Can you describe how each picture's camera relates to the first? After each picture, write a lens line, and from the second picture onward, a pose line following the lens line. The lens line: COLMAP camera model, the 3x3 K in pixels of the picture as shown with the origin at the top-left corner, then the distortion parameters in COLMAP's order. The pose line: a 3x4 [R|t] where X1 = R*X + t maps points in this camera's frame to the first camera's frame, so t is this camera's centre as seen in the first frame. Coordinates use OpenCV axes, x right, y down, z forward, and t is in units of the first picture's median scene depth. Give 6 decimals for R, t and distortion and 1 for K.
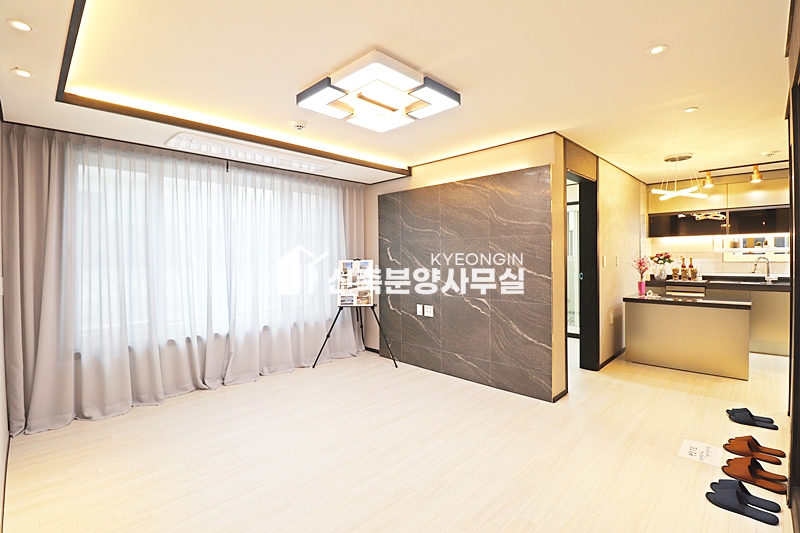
lens RADIAL K [[372.2, 0, 403.2], [0, 372.2, 258.1], [0, 0, 1]] dist [-0.002888, -0.000728]
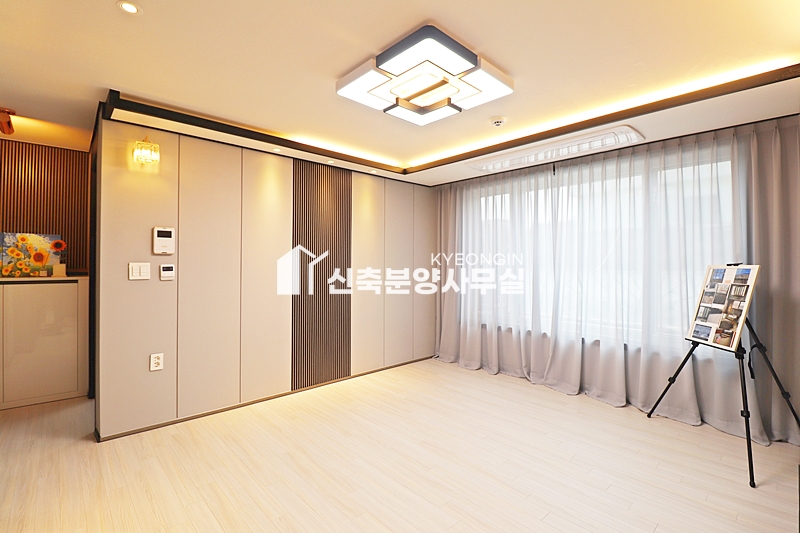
lens RADIAL K [[372.2, 0, 401.6], [0, 372.2, 261.9], [0, 0, 1]] dist [-0.002888, -0.000728]
pose [[-0.043416, 0.005252, -0.999043, 0.536996], [-0.005979, 0.999967, 0.005517, -0.000167], [0.999039, 0.006213, -0.043383, 0.623938]]
